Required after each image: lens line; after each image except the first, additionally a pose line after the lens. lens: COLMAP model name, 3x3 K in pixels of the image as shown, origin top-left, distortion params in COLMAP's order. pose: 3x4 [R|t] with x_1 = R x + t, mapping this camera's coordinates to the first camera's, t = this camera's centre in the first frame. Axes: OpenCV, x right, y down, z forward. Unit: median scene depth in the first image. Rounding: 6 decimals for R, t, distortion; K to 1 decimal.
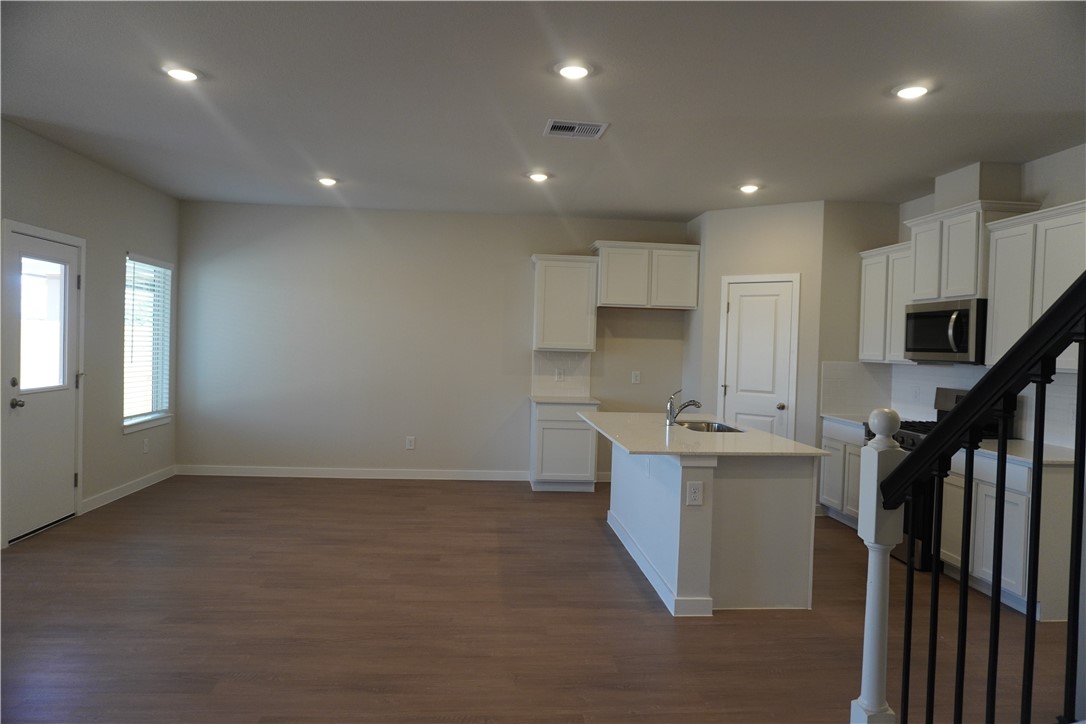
lens RADIAL K [[732.2, 0, 543.0], [0, 732.2, 362.0], [0, 0, 1]] dist [-0.056701, 0.041337]
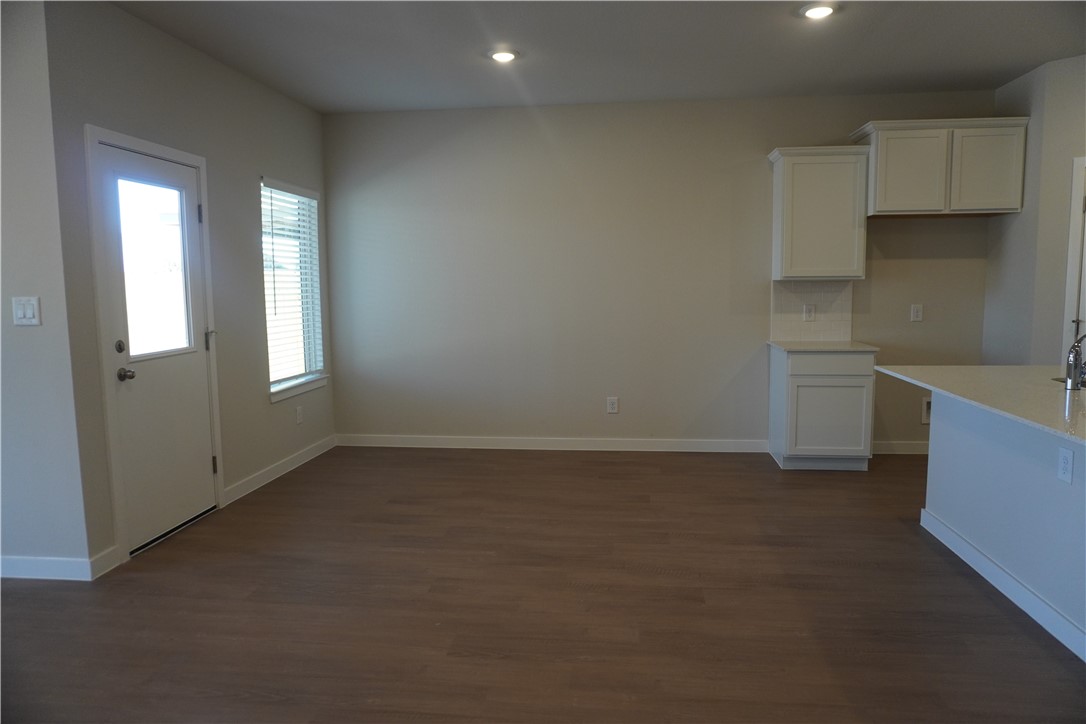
lens RADIAL K [[732.2, 0, 543.0], [0, 732.2, 362.0], [0, 0, 1]] dist [-0.056701, 0.041337]
pose [[0.978263, -0.018782, -0.206518, -0.100195], [0.035454, 0.996375, 0.077327, 0.000998], [0.204317, -0.082968, 0.975382, 0.241542]]
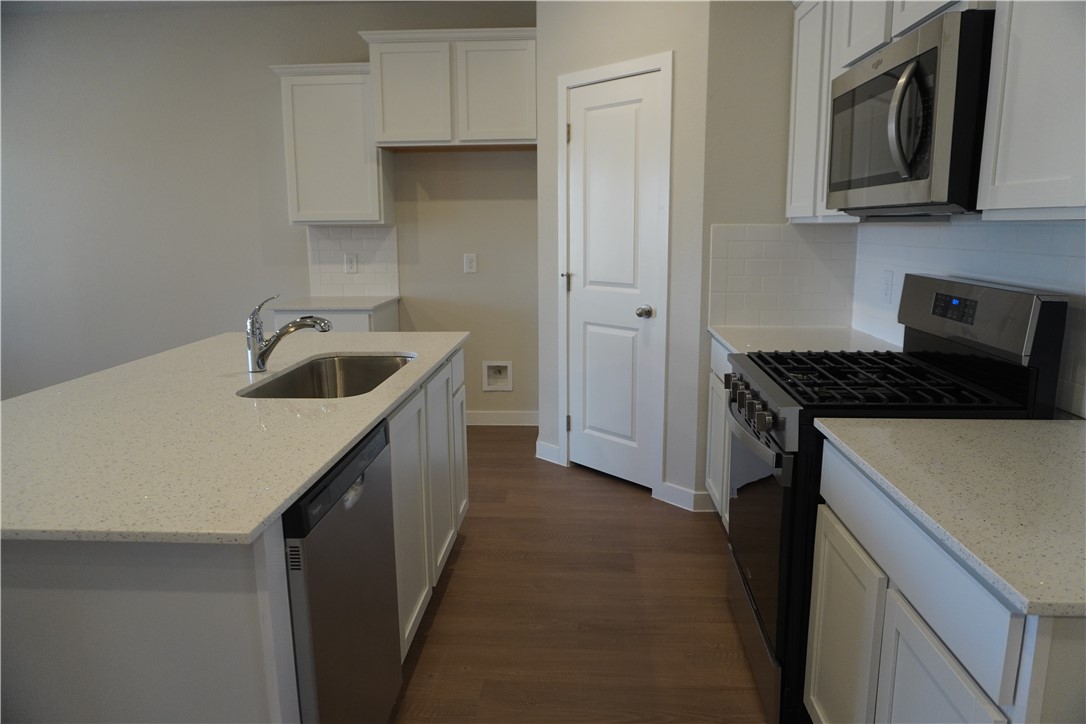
lens RADIAL K [[732.2, 0, 543.0], [0, 732.2, 362.0], [0, 0, 1]] dist [-0.056701, 0.041337]
pose [[0.989254, -0.008532, -0.145956, 0.313343], [0.031296, 0.987515, 0.154385, 0.010984], [0.142817, -0.157294, 0.977170, 0.426832]]
